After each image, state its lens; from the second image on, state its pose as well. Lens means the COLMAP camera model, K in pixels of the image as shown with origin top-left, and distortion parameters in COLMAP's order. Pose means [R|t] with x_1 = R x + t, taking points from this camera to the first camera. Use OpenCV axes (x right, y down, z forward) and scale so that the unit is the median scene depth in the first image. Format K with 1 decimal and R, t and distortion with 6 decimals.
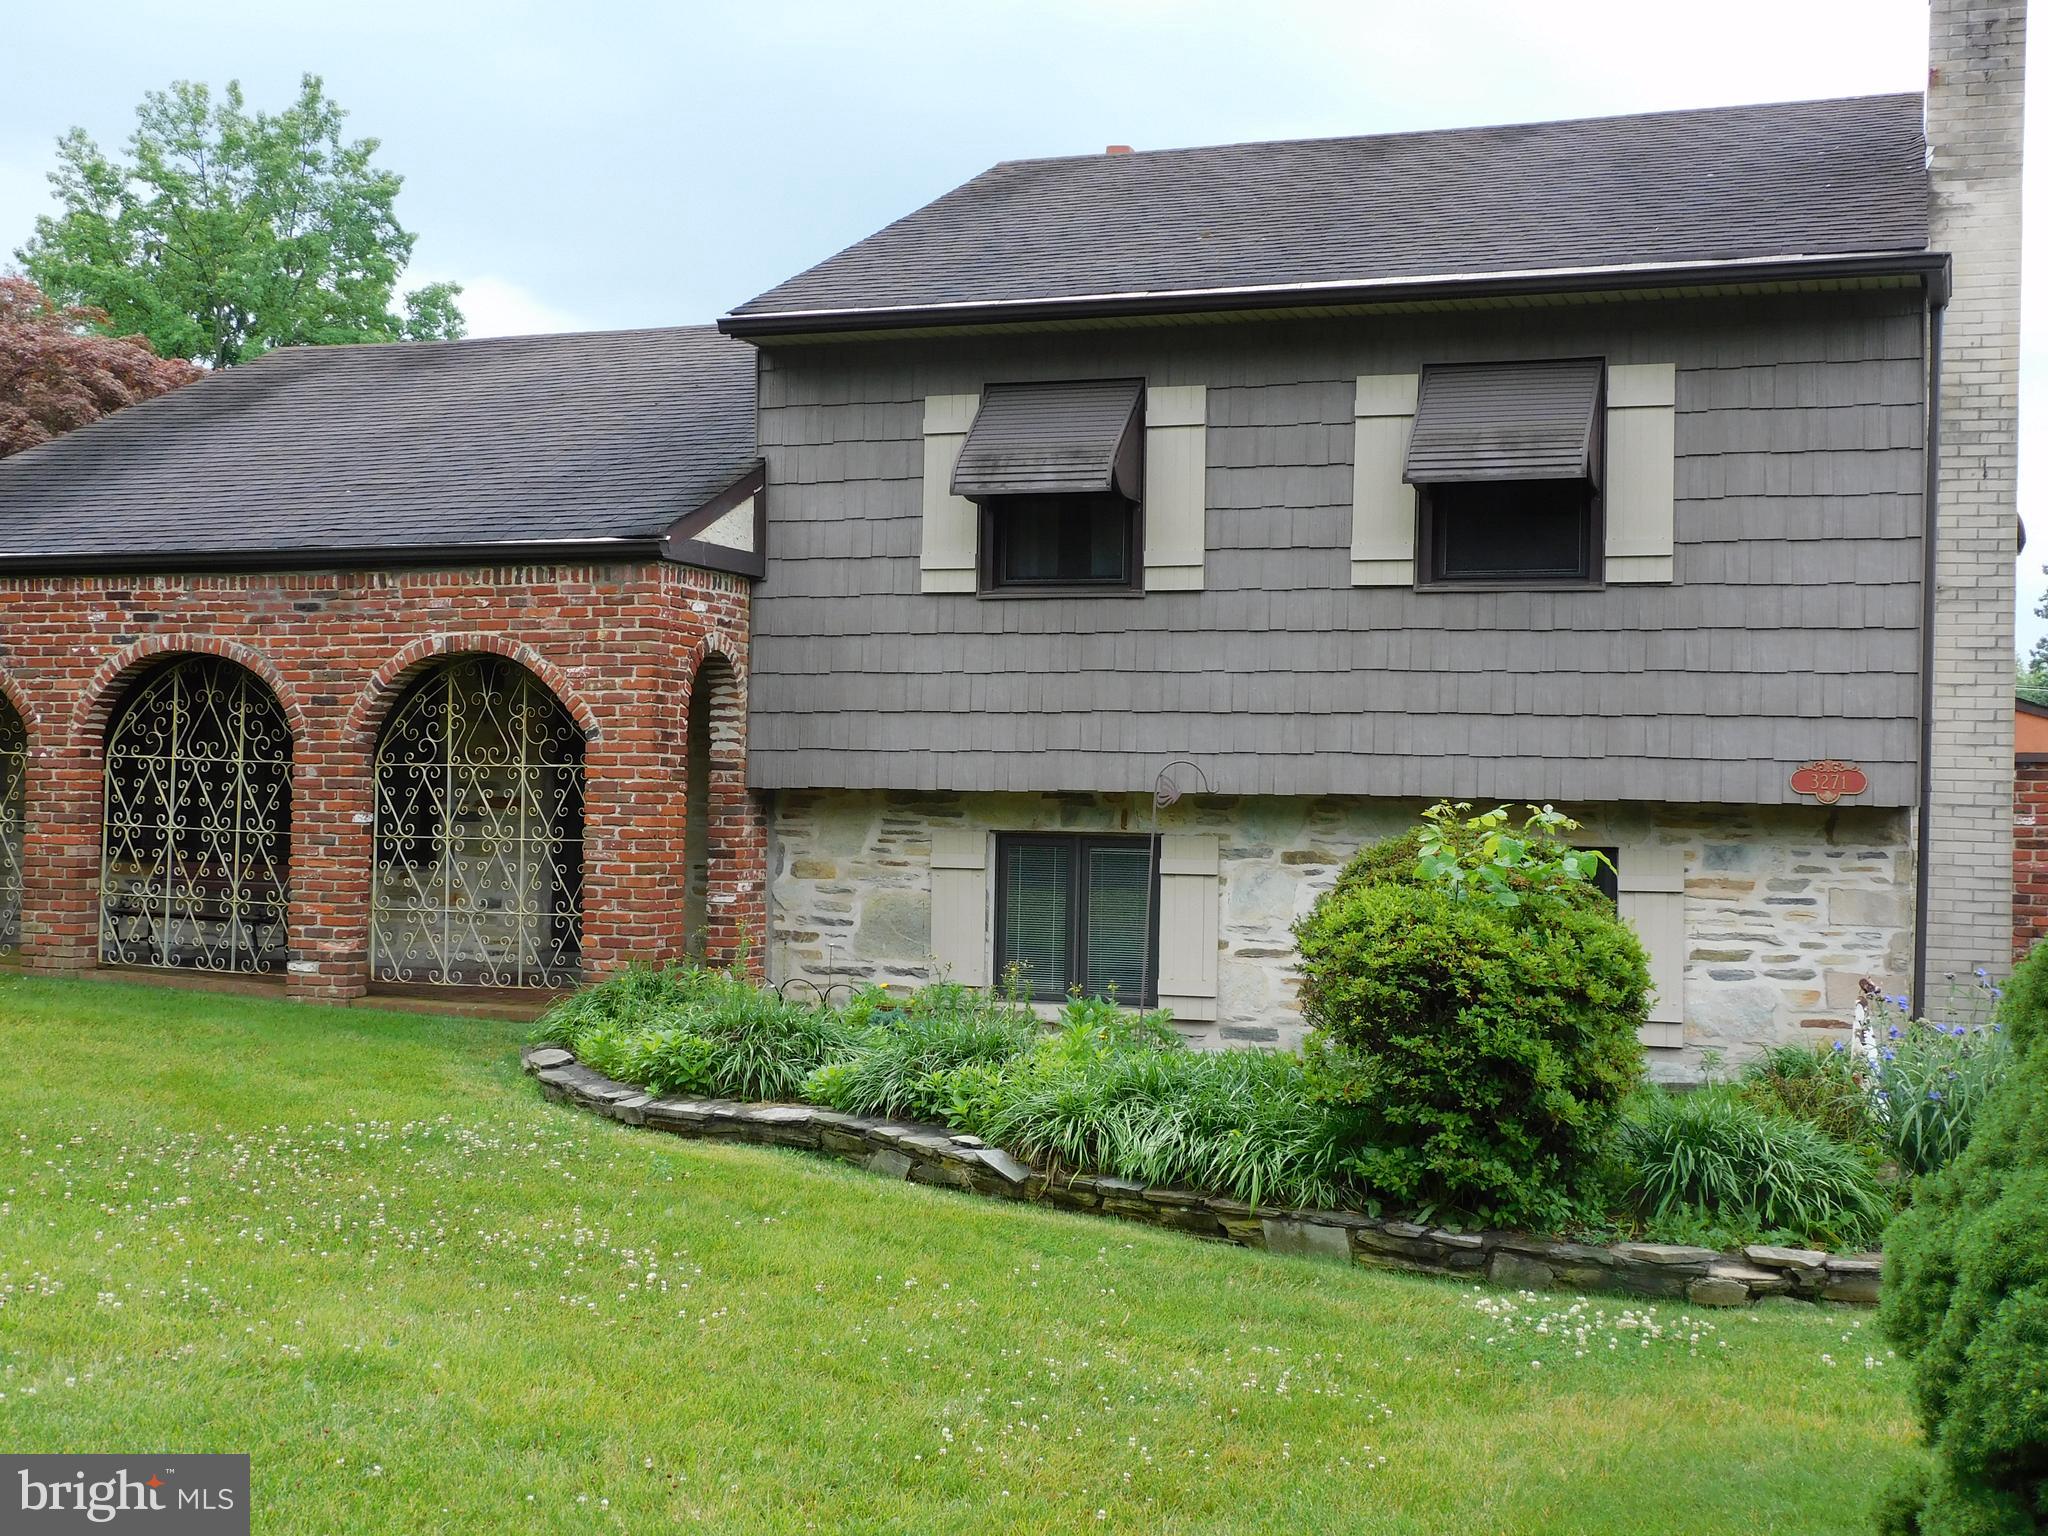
lens RADIAL K [[2425.1, 0, 1041.1], [0, 2425.1, 775.2], [0, 0, 1]] dist [-0.000597, 0.000000]
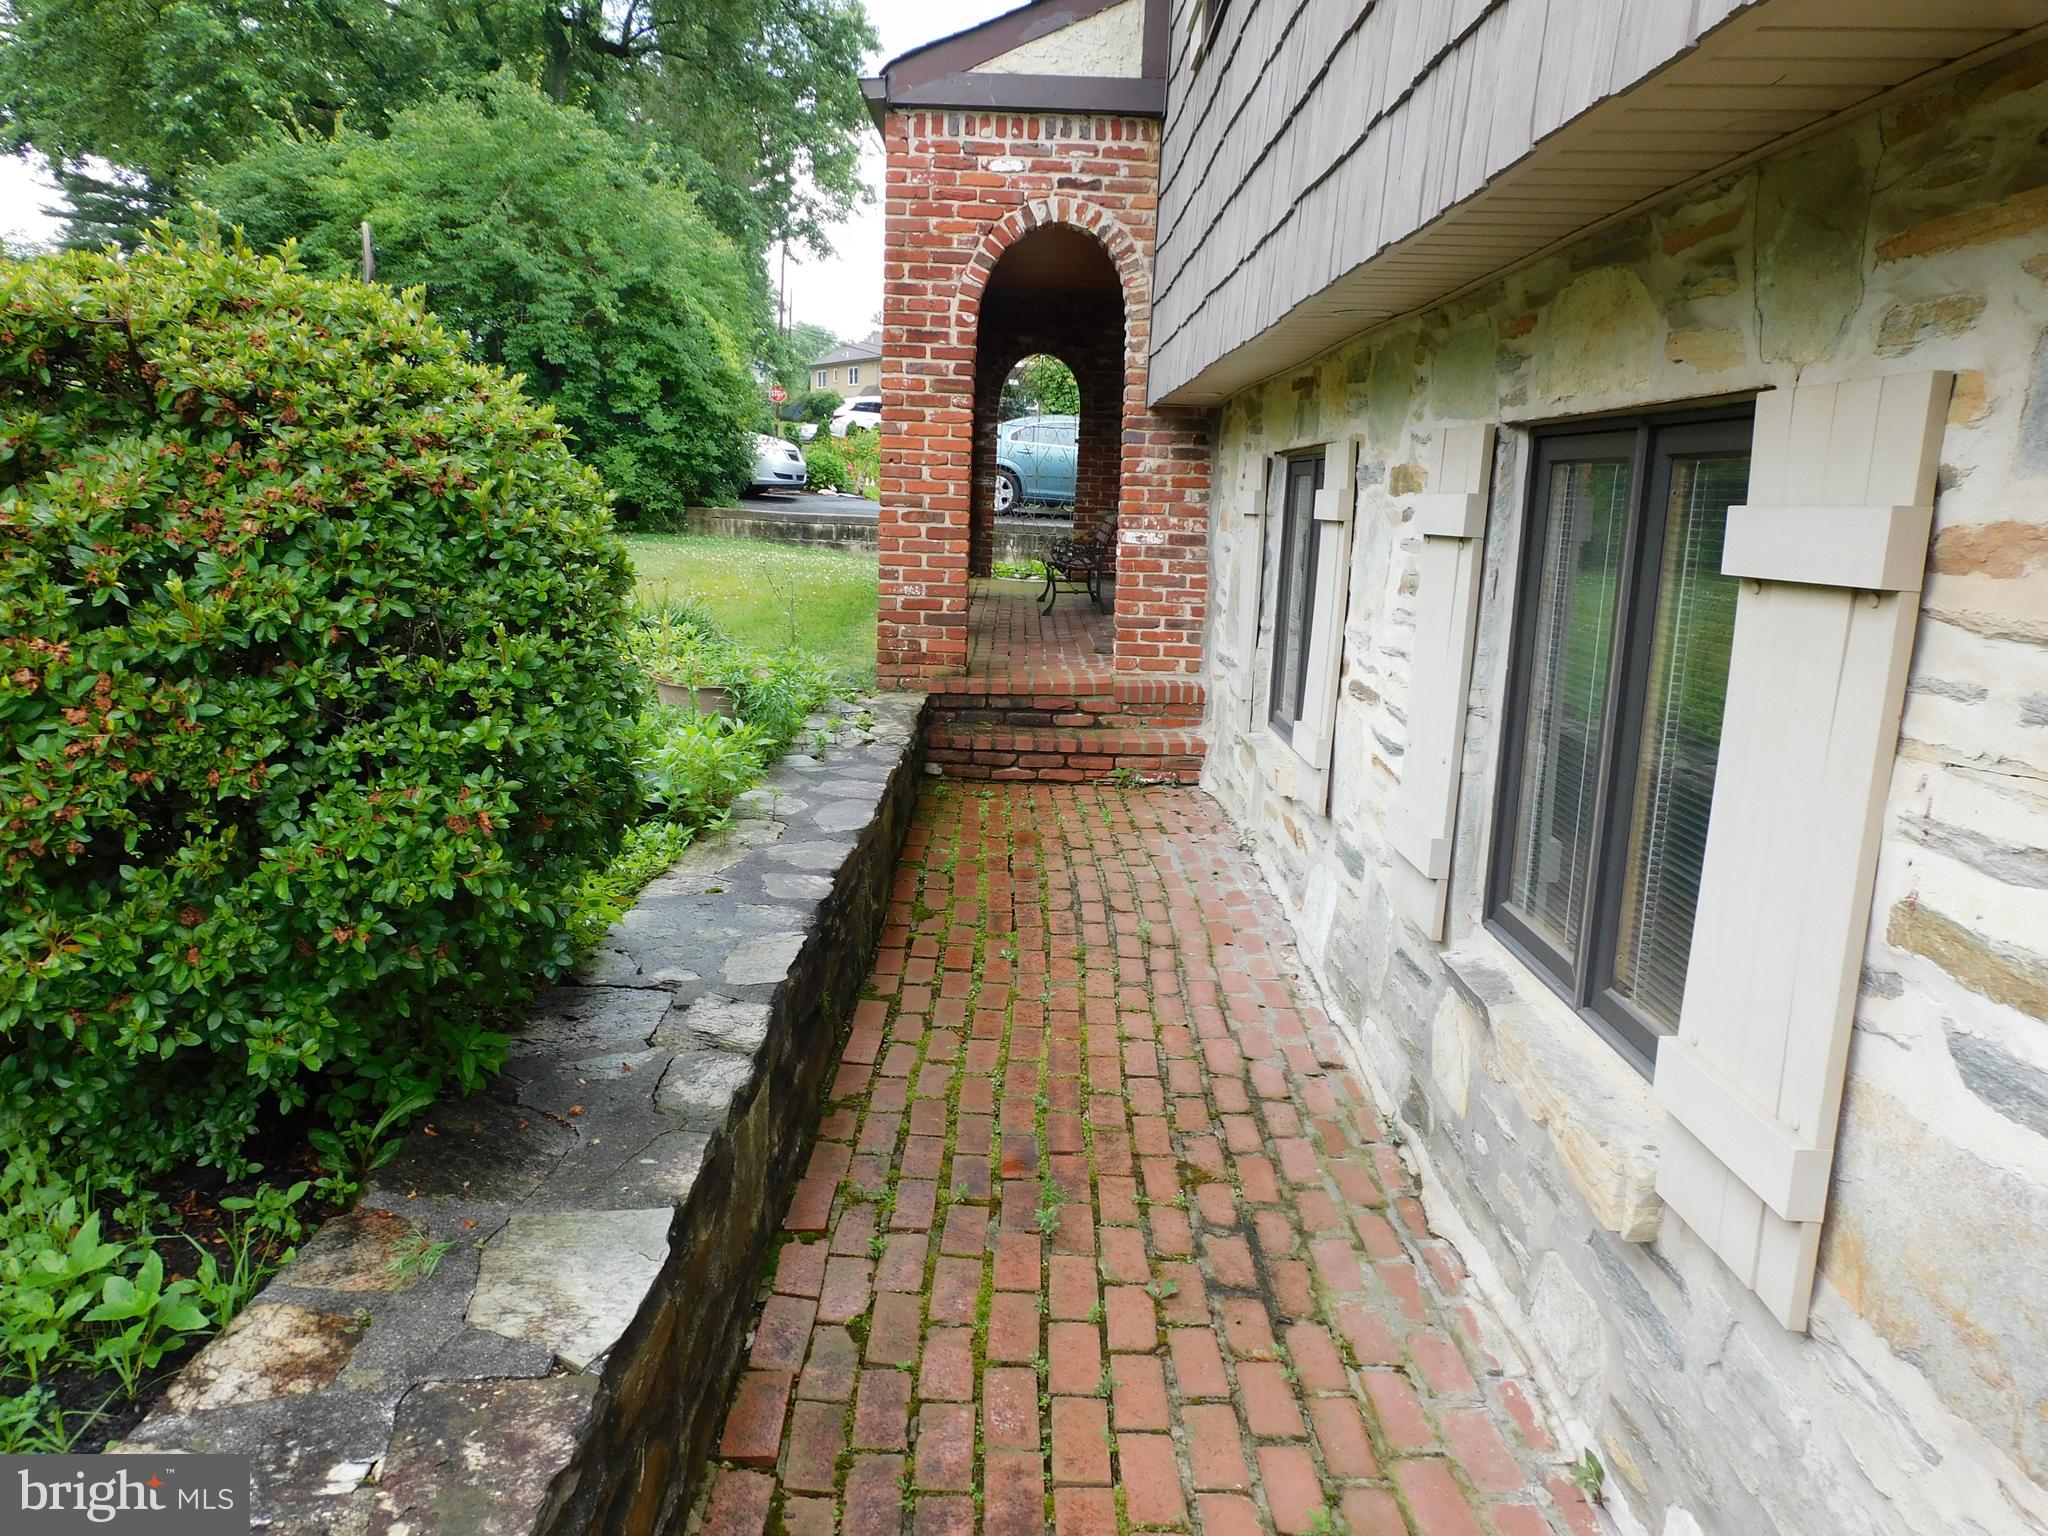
lens RADIAL K [[1460.1, 0, 1014.7], [0, 1460.1, 772.4], [0, 0, 1]] dist [0.002242, -0.006343]
pose [[0.335039, 0.171940, -0.926383, 0.324768], [-0.023412, 0.984424, 0.174246, 0.040528], [0.941913, -0.036691, 0.333846, 0.829455]]
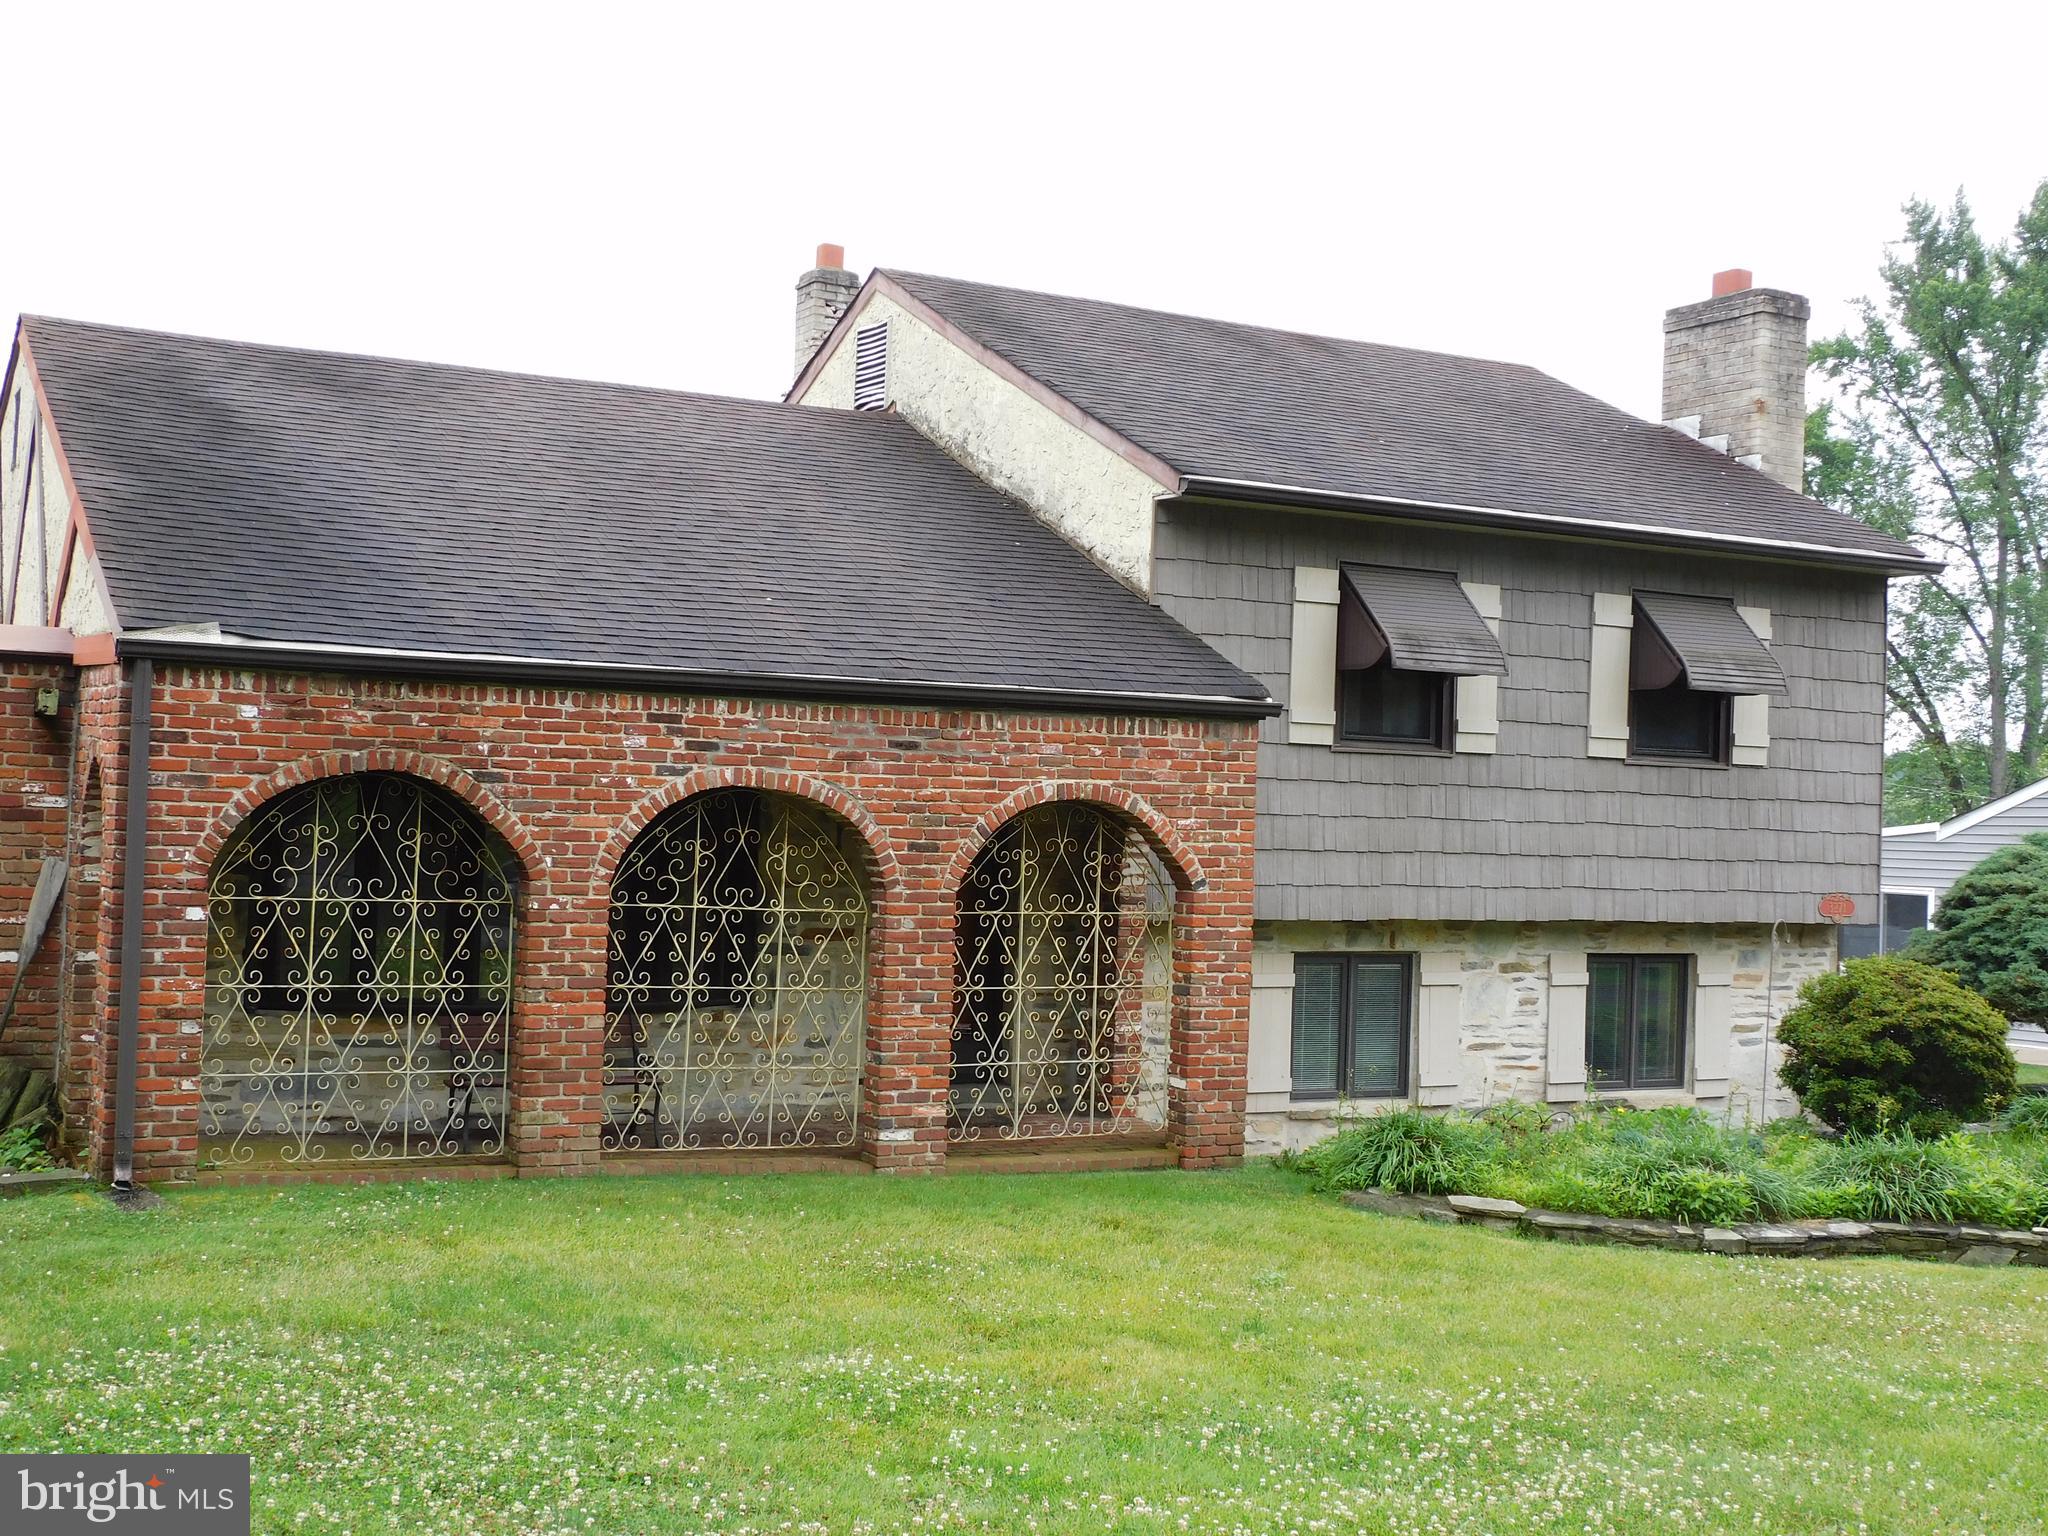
lens RADIAL K [[2425.1, 0, 1021.0], [0, 2425.1, 763.8], [0, 0, 1]] dist [-0.000597, 0.000000]
pose [[0.660714, 0.013866, 0.750509, -0.973090], [-0.030806, 0.999488, 0.008654, -0.072147], [-0.750005, -0.028838, 0.660803, 0.360885]]
